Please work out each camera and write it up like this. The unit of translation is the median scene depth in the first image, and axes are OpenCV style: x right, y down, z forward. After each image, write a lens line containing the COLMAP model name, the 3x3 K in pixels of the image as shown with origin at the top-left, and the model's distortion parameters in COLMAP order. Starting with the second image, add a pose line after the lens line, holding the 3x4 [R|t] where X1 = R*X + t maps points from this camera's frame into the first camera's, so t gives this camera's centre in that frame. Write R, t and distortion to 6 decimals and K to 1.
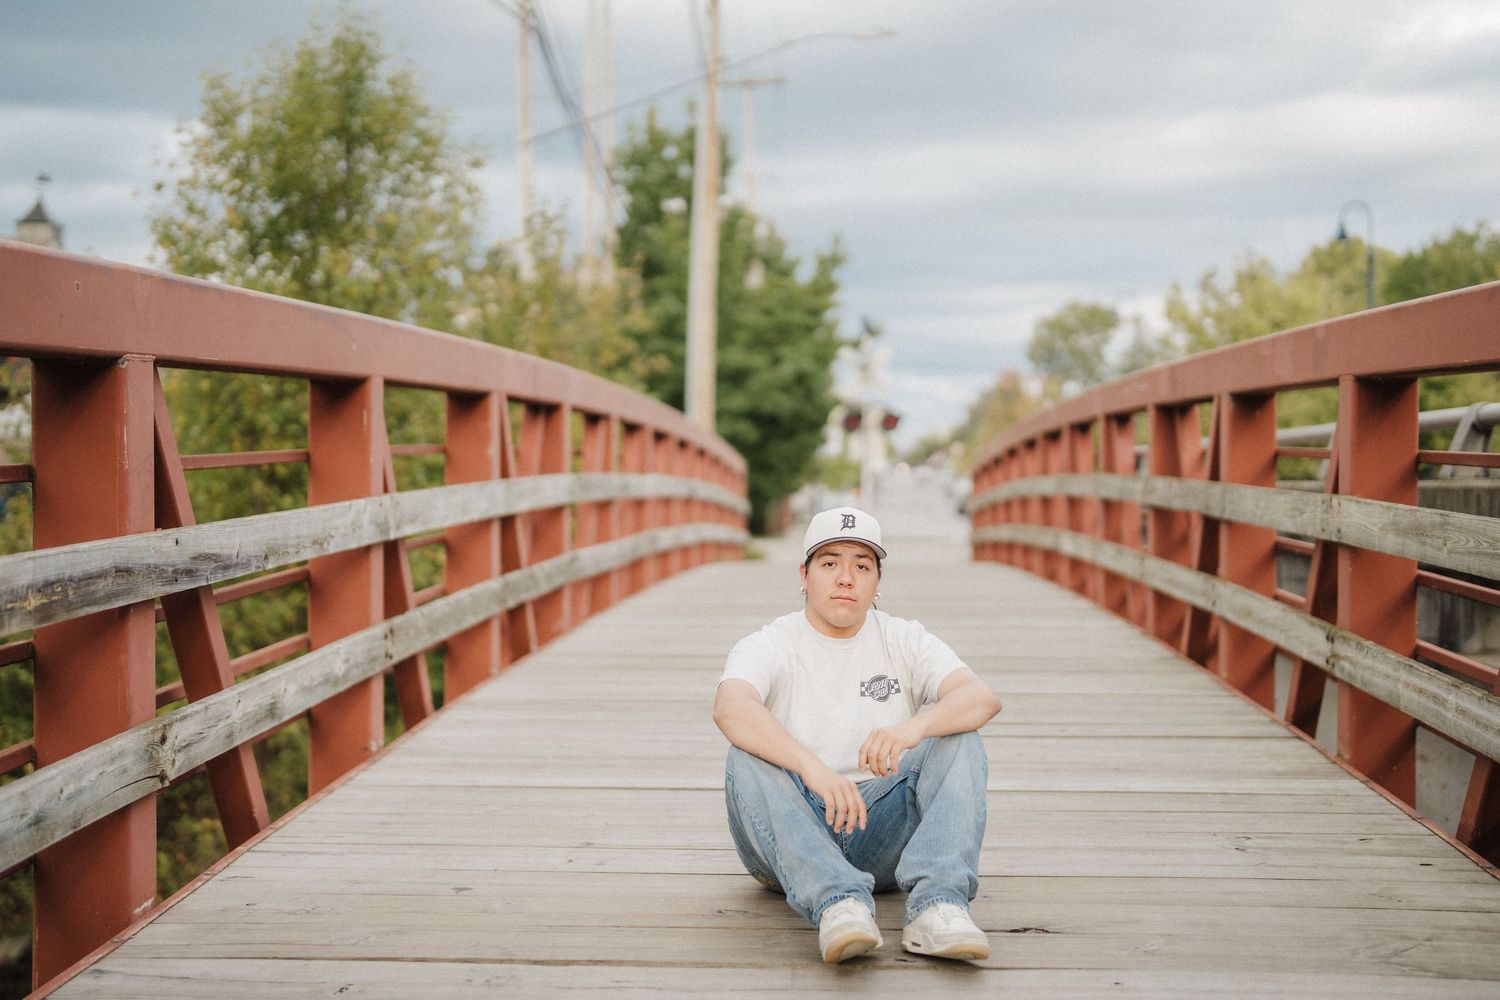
lens RADIAL K [[2117.9, 0, 750.0], [0, 2117.9, 500.0], [0, 0, 1]] dist [-0.167685, 1.125226]
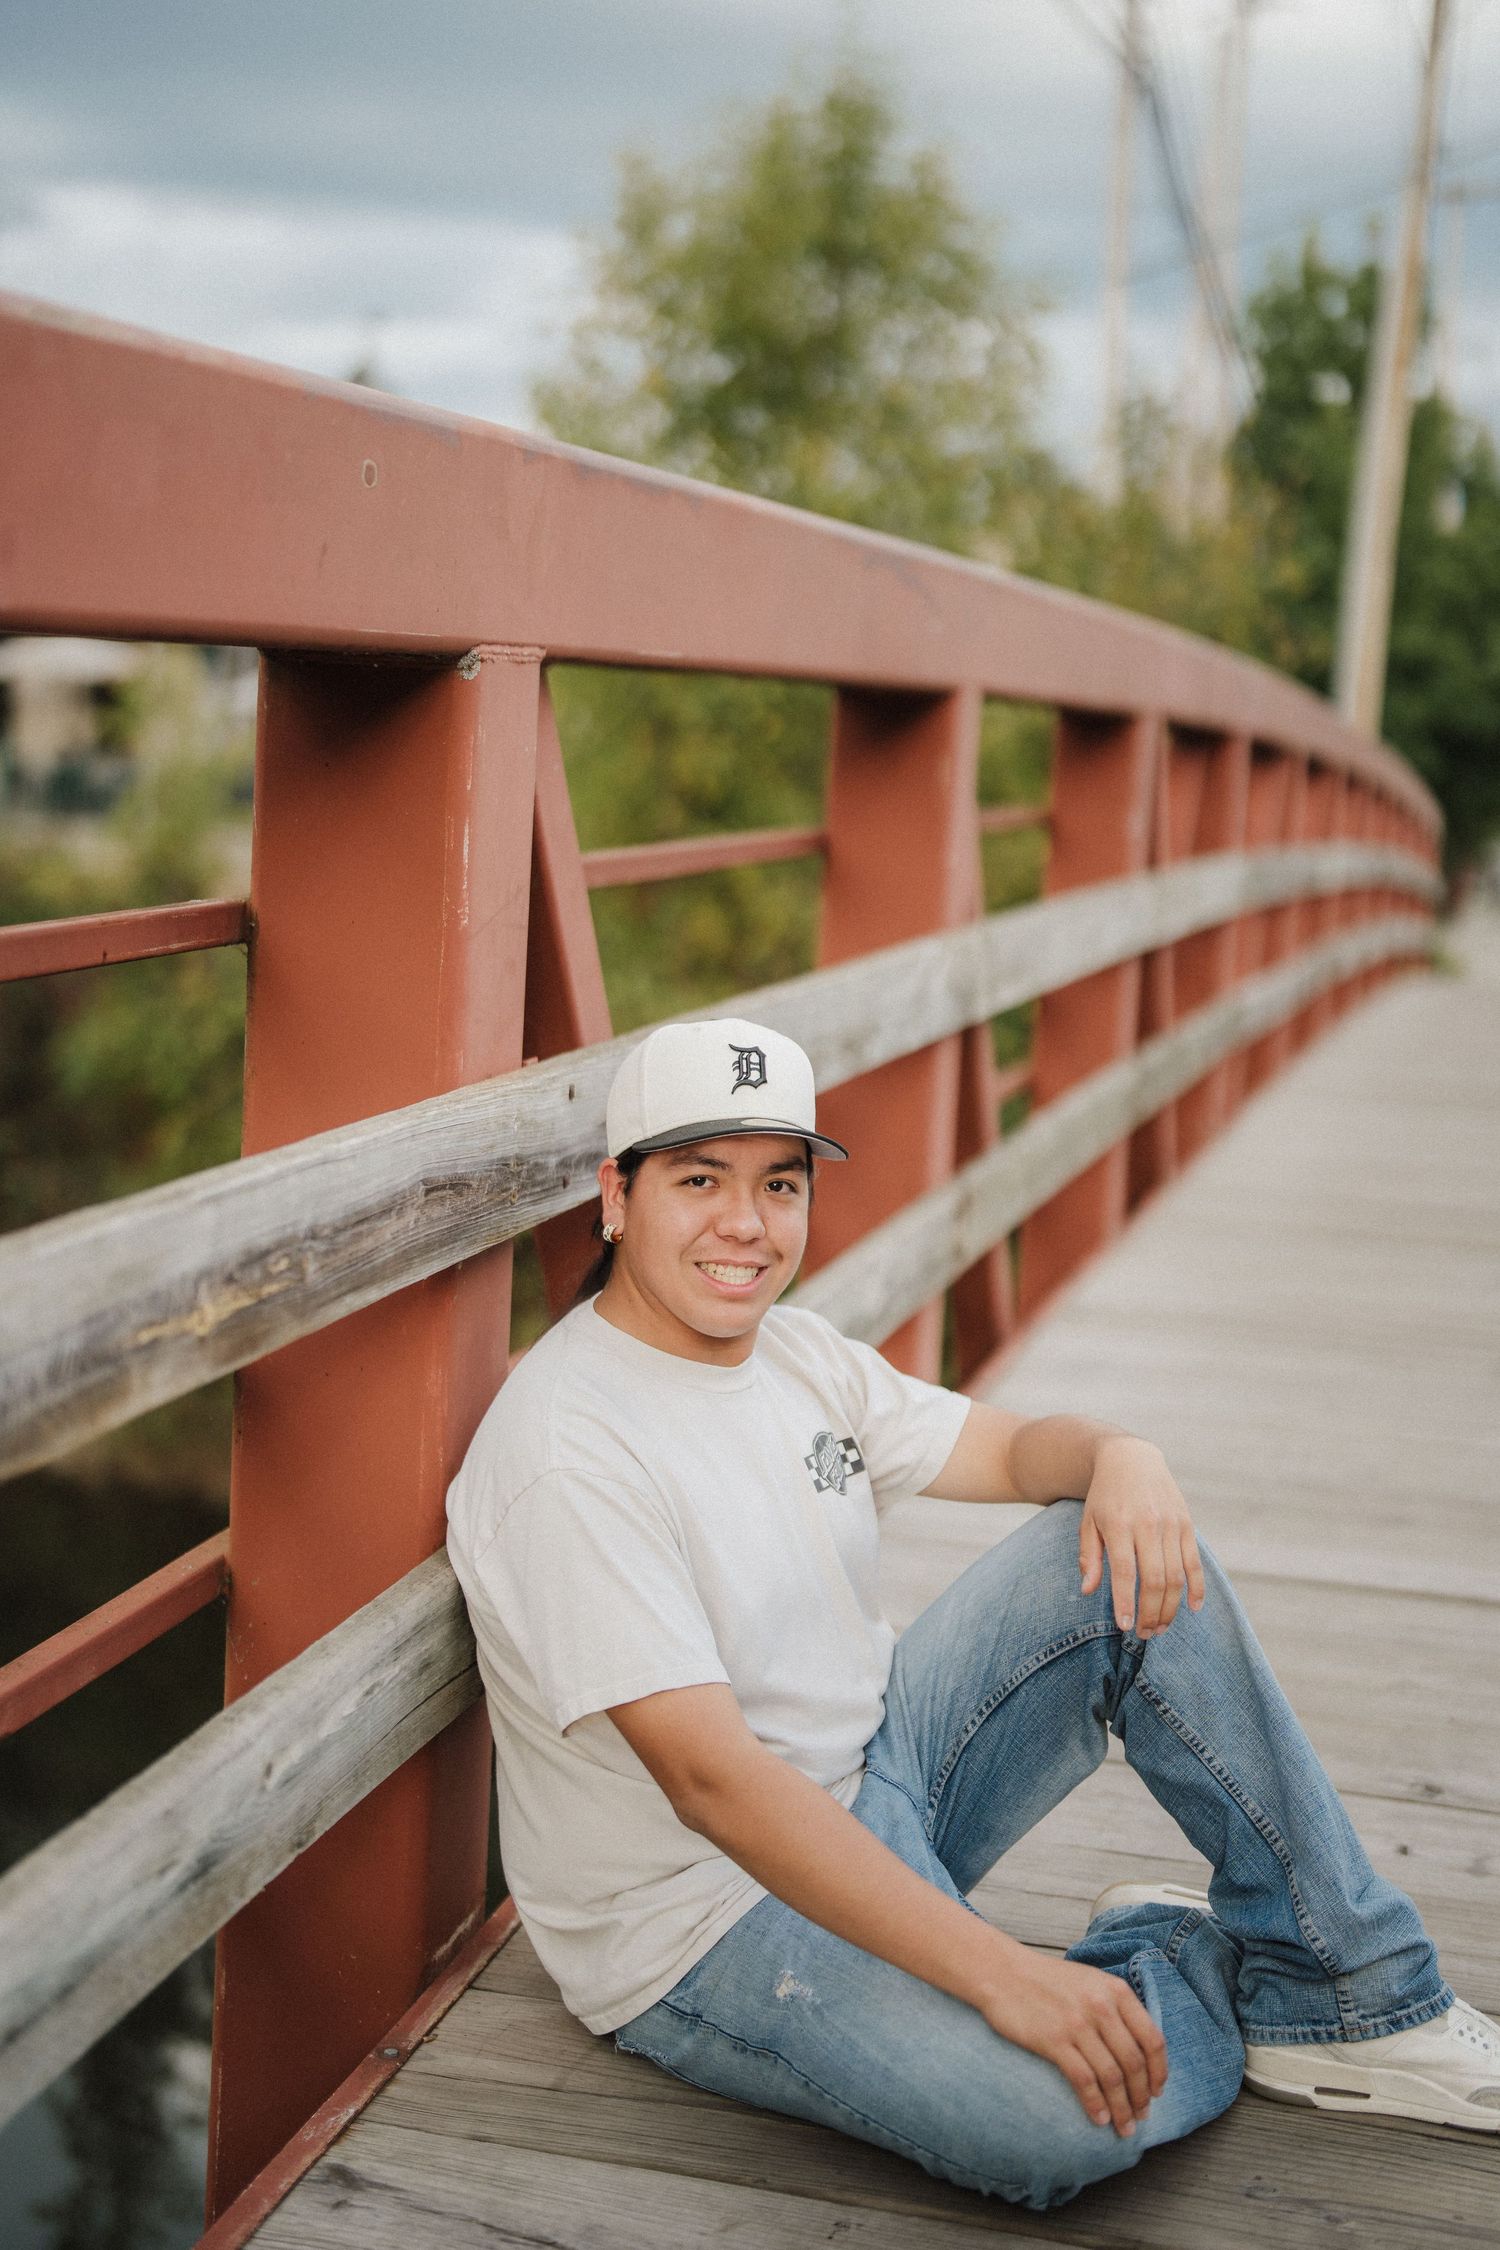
lens RADIAL K [[3098.9, 0, 747.1], [0, 3098.9, 1118.0], [0, 0, 1]] dist [-0.169432, 1.238071]
pose [[0.978796, 0.077806, -0.189485, -0.081804], [-0.059907, 0.993339, 0.098432, -0.026157], [0.195882, -0.084994, 0.976937, 0.273527]]
